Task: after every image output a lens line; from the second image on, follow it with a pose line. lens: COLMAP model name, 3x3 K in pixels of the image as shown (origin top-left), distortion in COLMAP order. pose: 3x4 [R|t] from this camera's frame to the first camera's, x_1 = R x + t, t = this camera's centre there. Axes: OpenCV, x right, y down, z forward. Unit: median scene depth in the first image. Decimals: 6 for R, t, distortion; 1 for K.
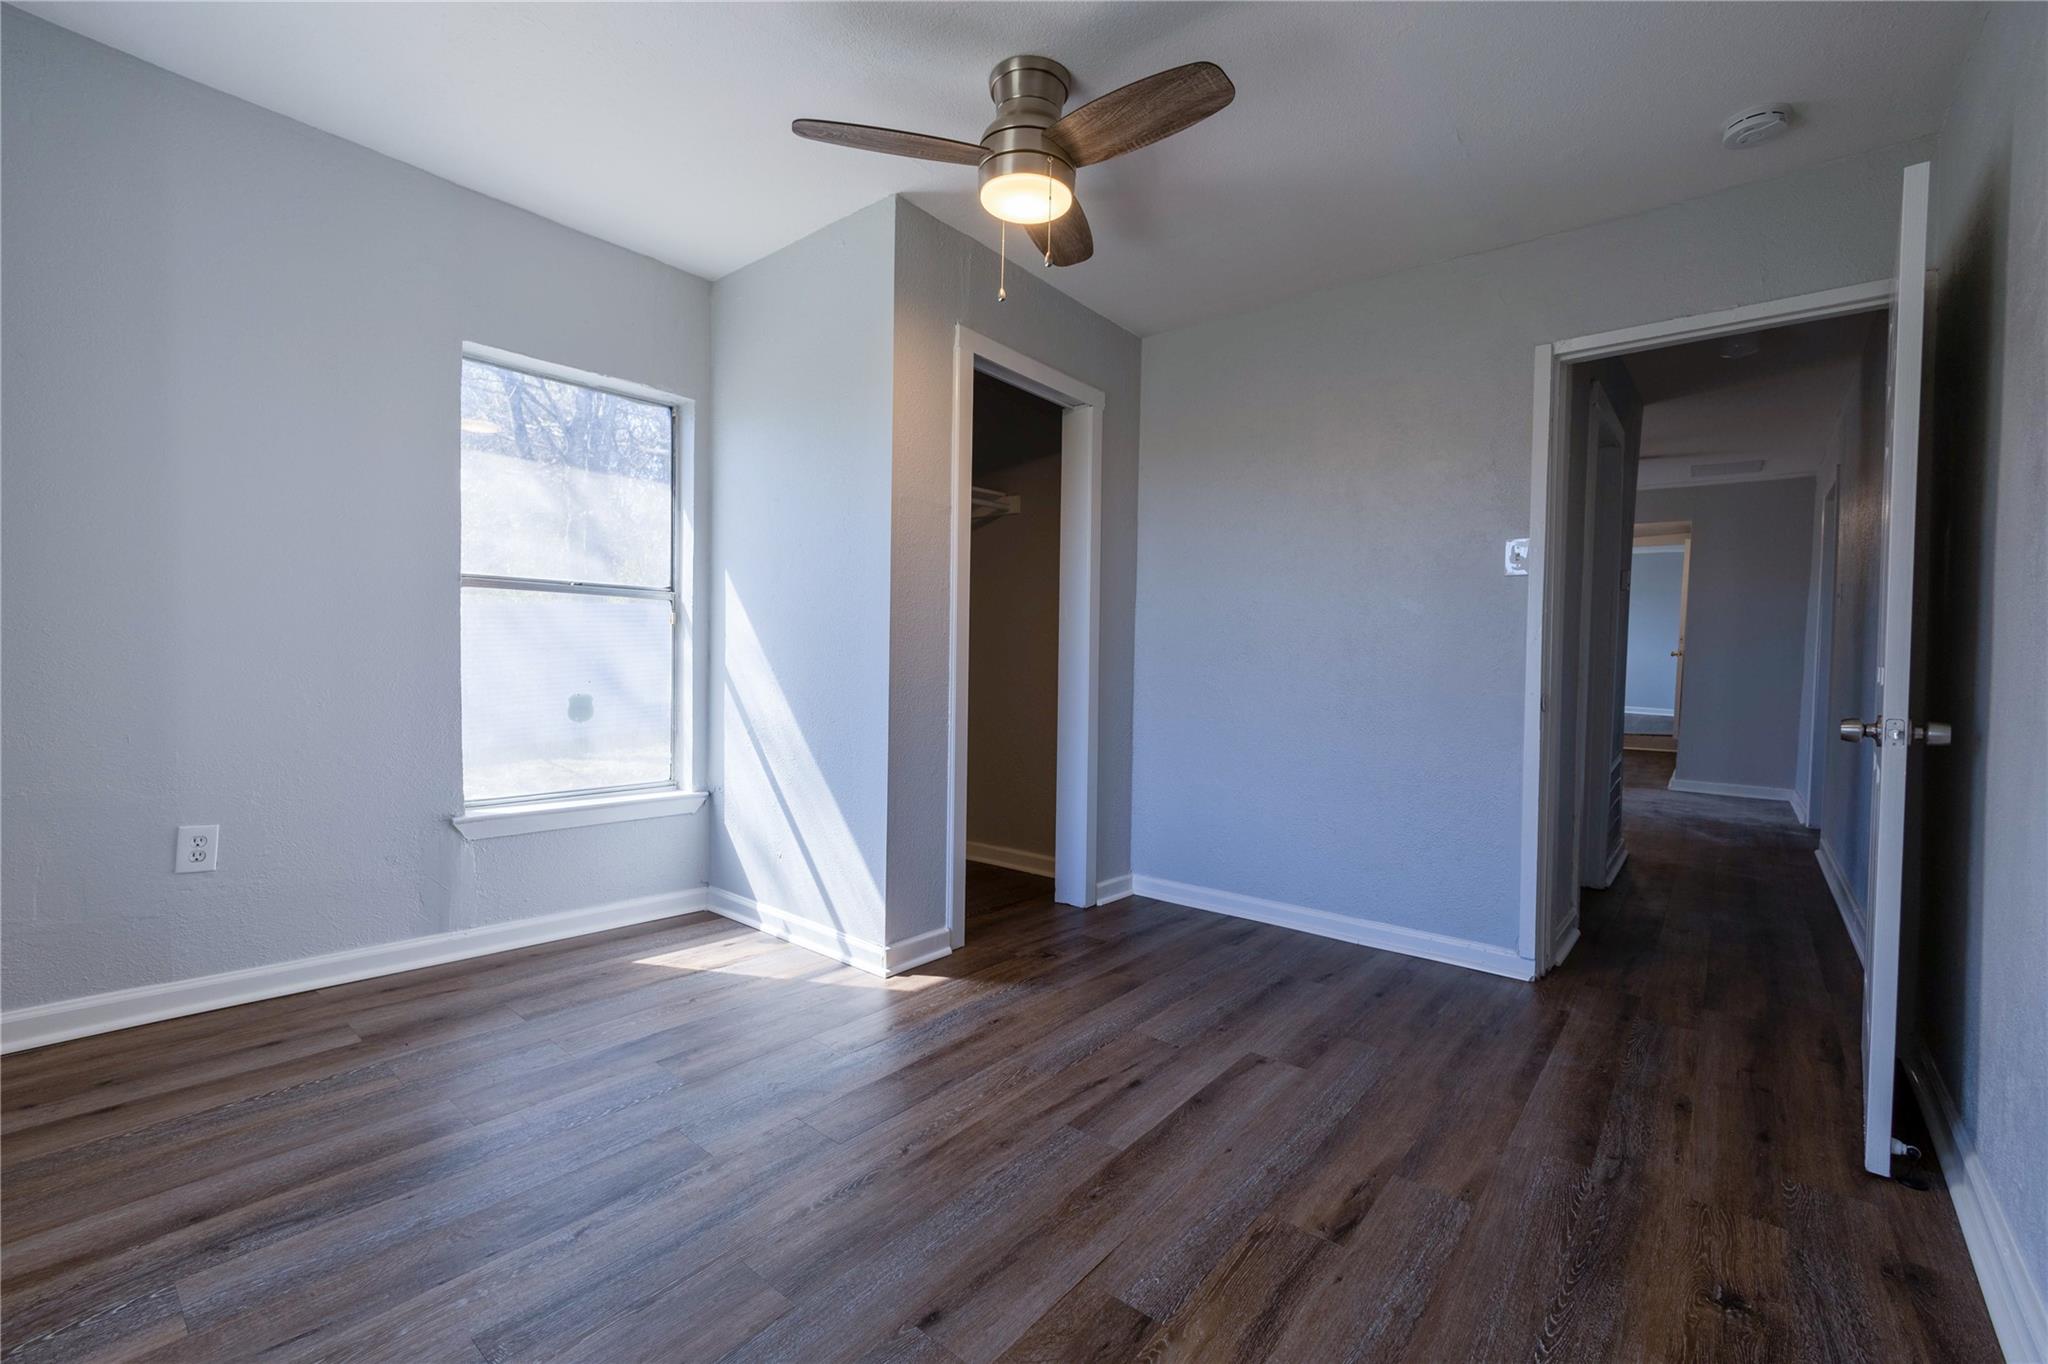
lens RADIAL K [[872.5, 0, 1025.5], [0, 872.5, 675.8], [0, 0, 1]] dist [-0.000681, 0.000291]
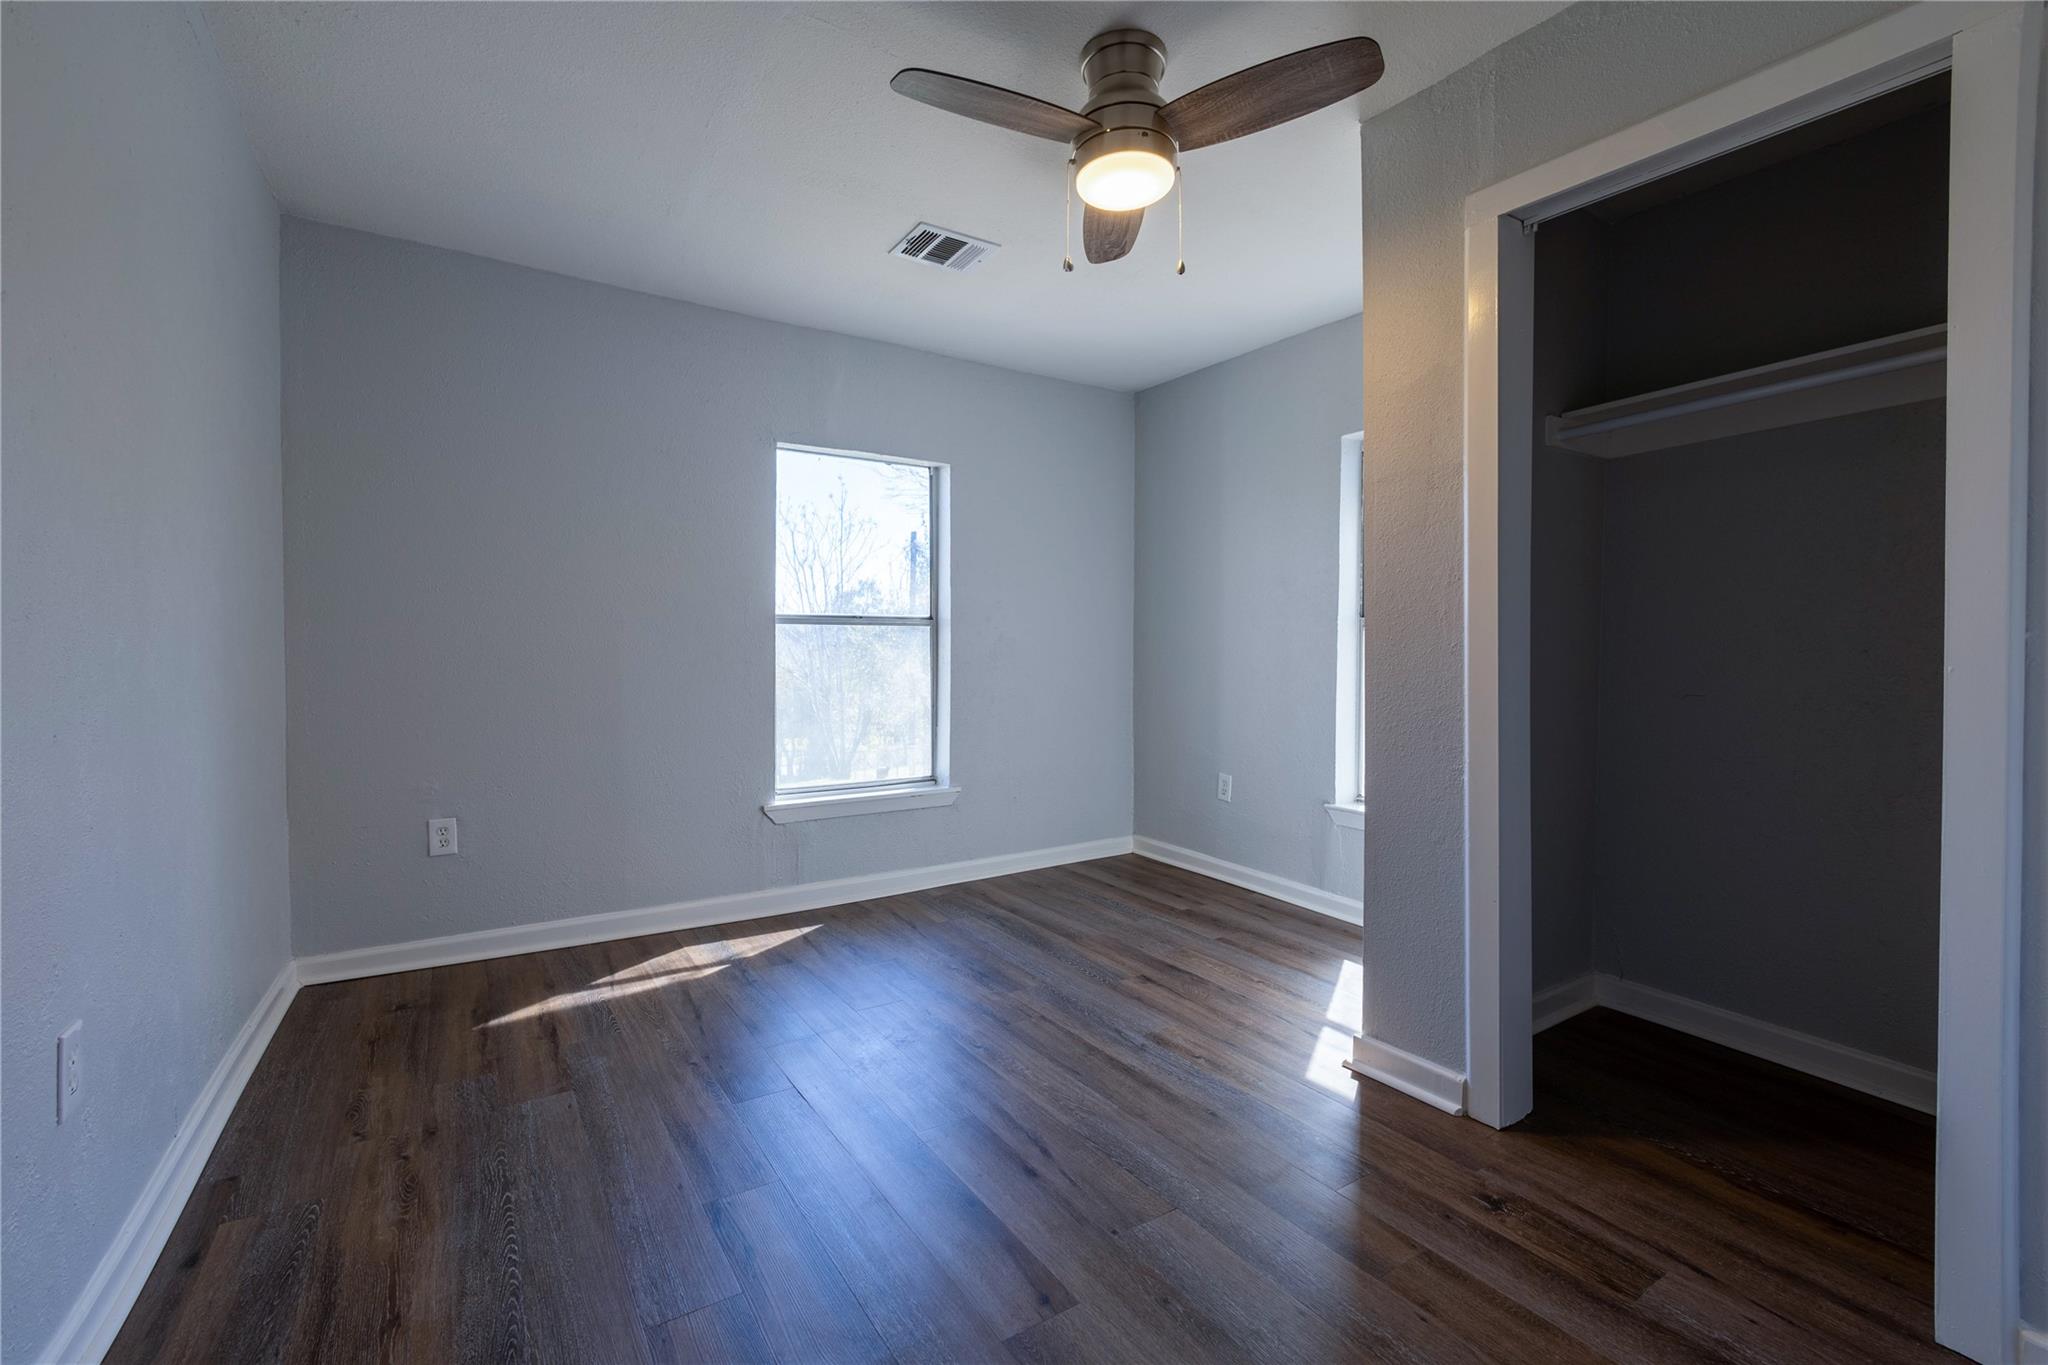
lens RADIAL K [[872.5, 0, 1025.8], [0, 872.5, 672.2], [0, 0, 1]] dist [-0.000681, 0.000291]
pose [[-0.295447, -0.015483, -0.955234, 0.896123], [-0.039519, 0.999211, -0.003973, -0.013671], [0.954541, 0.036576, -0.295826, 1.165507]]
